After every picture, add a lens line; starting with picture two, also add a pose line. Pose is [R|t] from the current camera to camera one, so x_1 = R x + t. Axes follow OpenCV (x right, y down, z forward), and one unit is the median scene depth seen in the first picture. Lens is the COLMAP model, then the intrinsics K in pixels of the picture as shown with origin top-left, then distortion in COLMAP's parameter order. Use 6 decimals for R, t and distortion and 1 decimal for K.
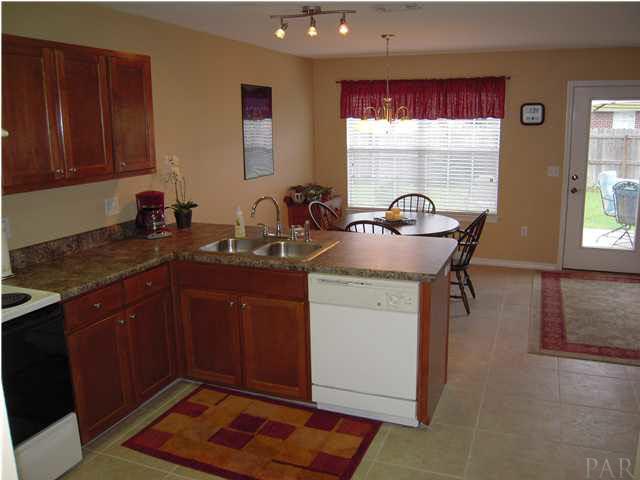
lens RADIAL K [[534.5, 0, 326.0], [0, 534.5, 235.6], [0, 0, 1]] dist [-0.102585, 0.034754]
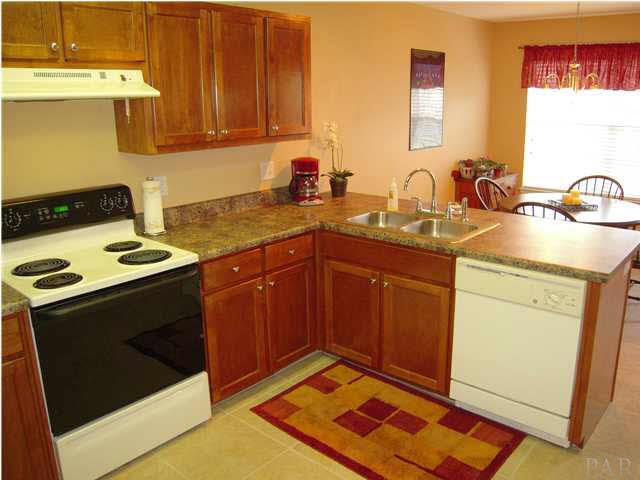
lens RADIAL K [[534.5, 0, 328.0], [0, 534.5, 231.2], [0, 0, 1]] dist [-0.102585, 0.034754]
pose [[0.945891, 0.083873, -0.313457, 0.032154], [-0.070050, 0.996019, 0.055123, -0.005380], [0.316833, -0.030183, 0.948001, 0.077151]]
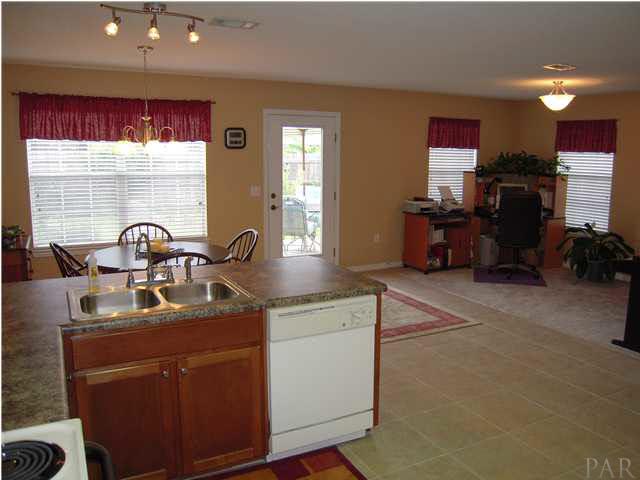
lens RADIAL K [[534.5, 0, 338.6], [0, 534.5, 237.0], [0, 0, 1]] dist [-0.102585, 0.034754]
pose [[0.644663, -0.101524, 0.757695, -0.521011], [0.136354, 0.990519, 0.016708, -0.041181], [-0.752208, 0.092544, 0.652395, 0.279394]]
